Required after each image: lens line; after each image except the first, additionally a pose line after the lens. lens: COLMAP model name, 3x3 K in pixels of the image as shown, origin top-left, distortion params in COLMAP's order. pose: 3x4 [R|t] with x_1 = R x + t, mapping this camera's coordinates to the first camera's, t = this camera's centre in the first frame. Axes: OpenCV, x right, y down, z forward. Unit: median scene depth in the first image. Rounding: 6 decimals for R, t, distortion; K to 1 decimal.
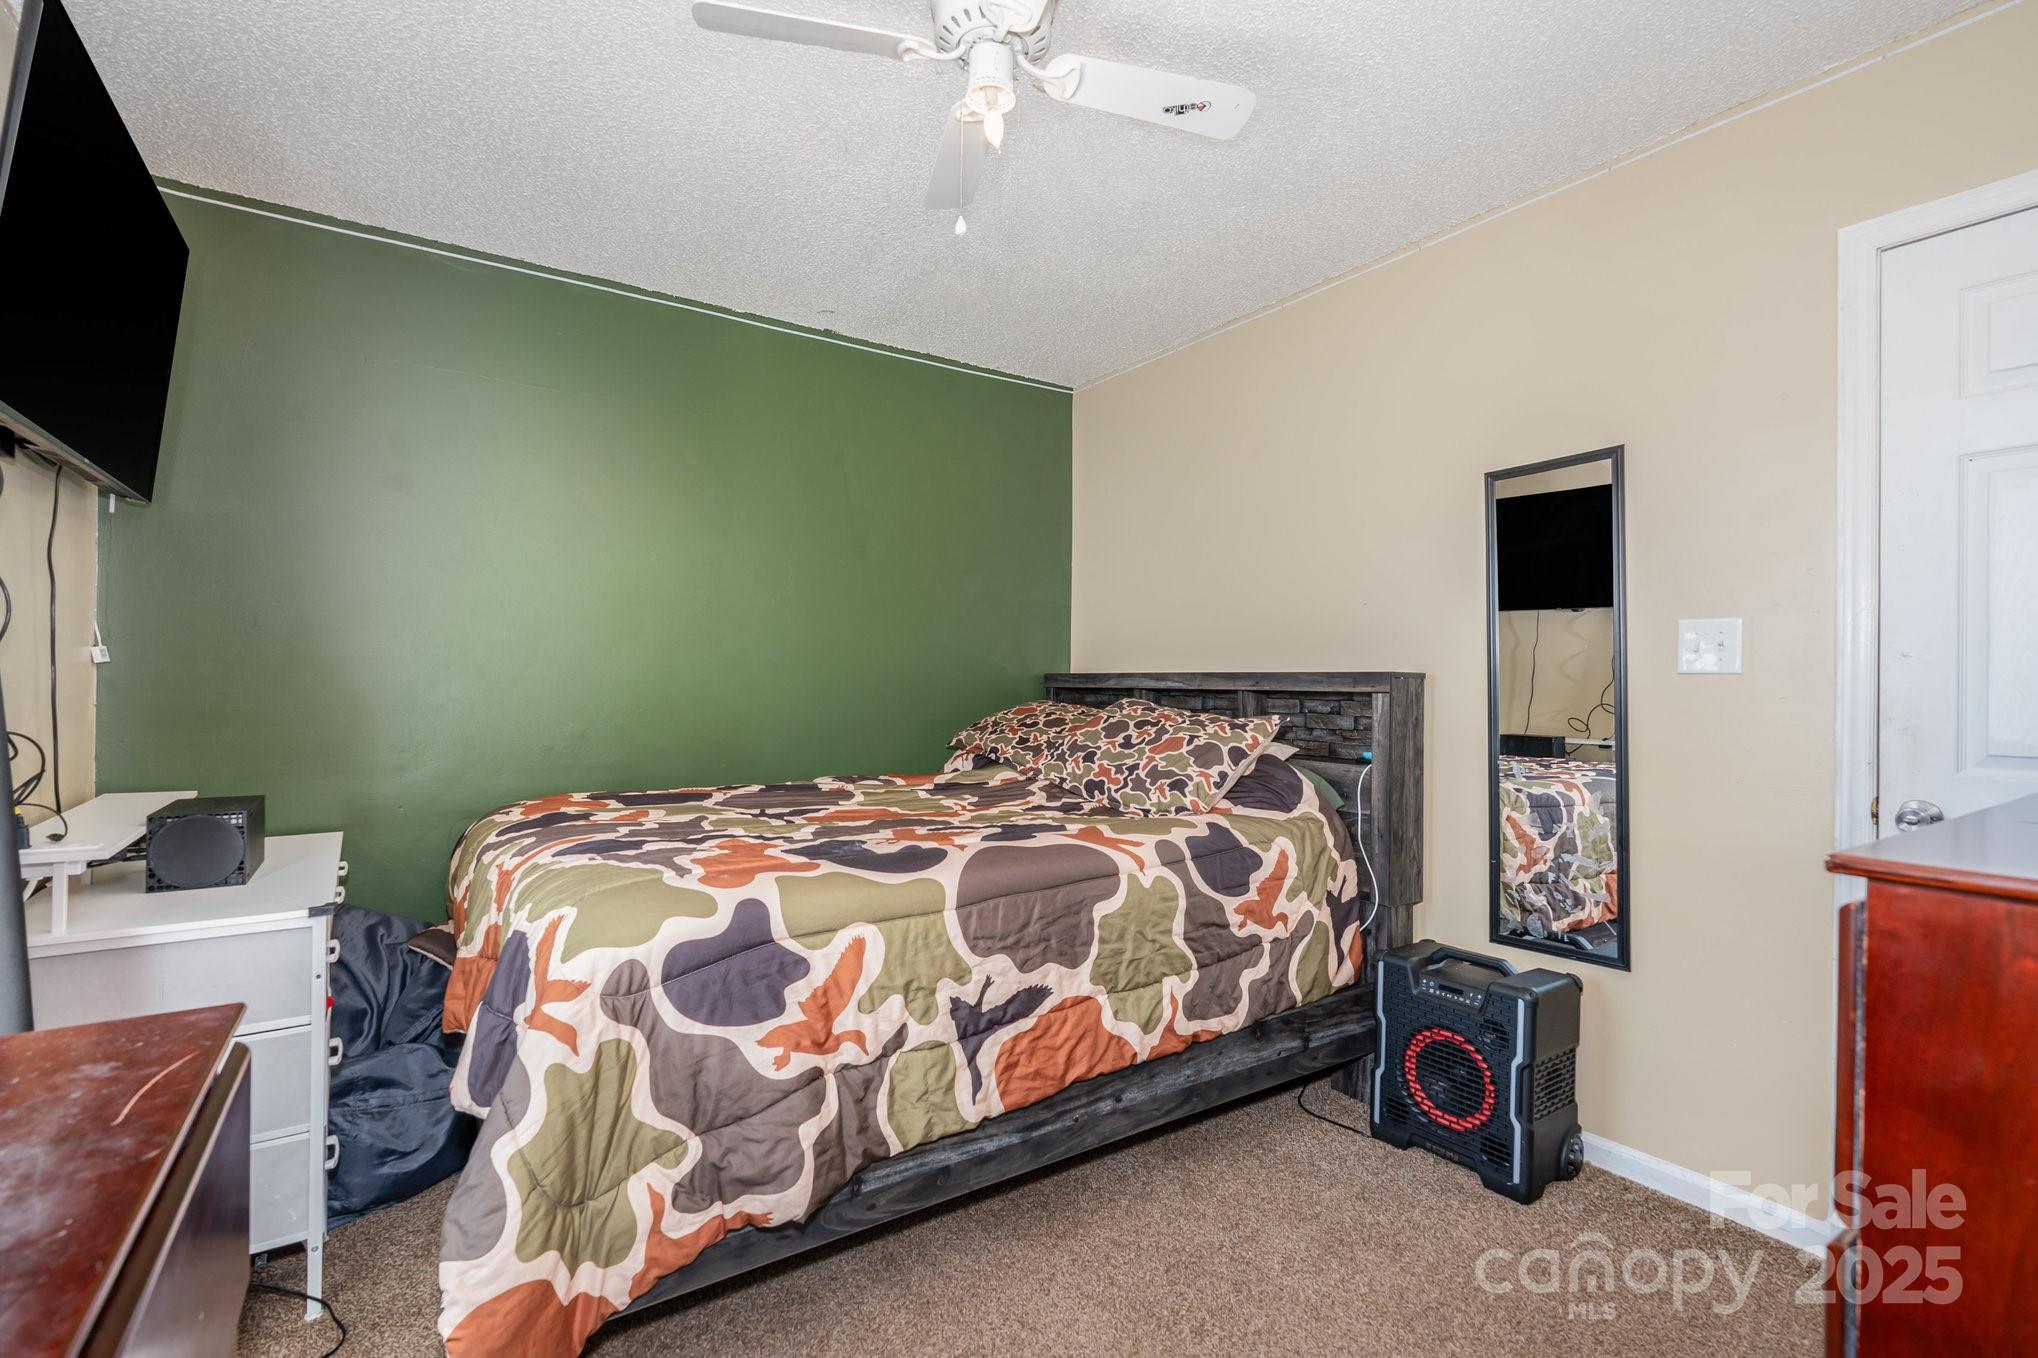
lens RADIAL K [[924.1, 0, 1022.7], [0, 924.1, 676.0], [0, 0, 1]] dist [-0.000619, 0.000251]
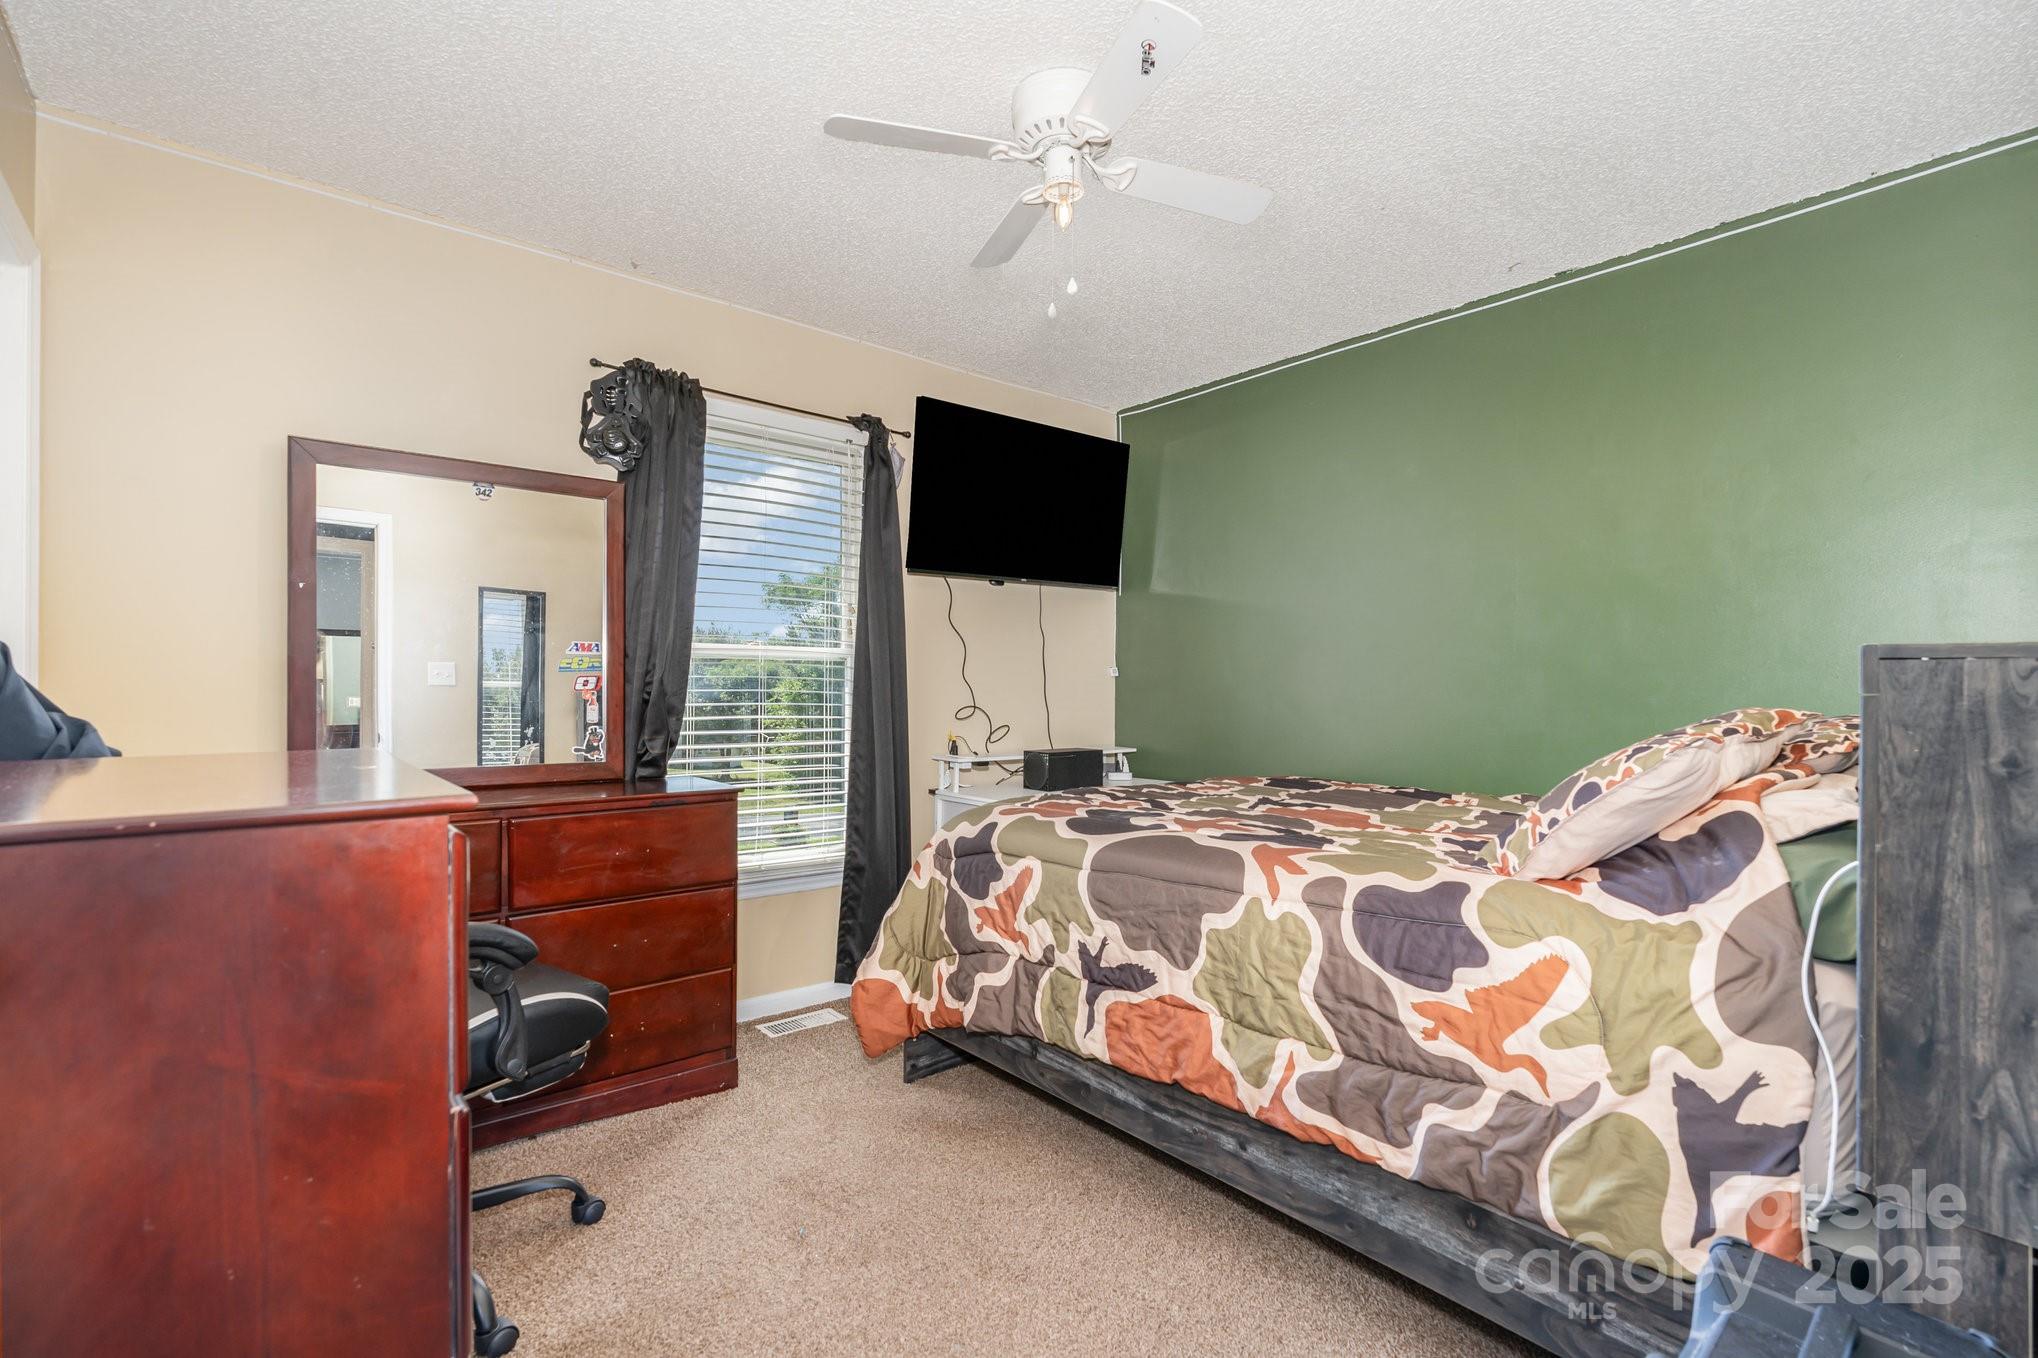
lens RADIAL K [[925.7, 0, 1022.7], [0, 925.7, 681.1], [0, 0, 1]] dist [-0.005138, 0.000468]
pose [[0.097864, -0.012258, -0.995124, 0.983507], [0.003162, 0.999923, -0.012006, 0.020388], [0.995195, -0.001972, 0.097895, 0.710001]]
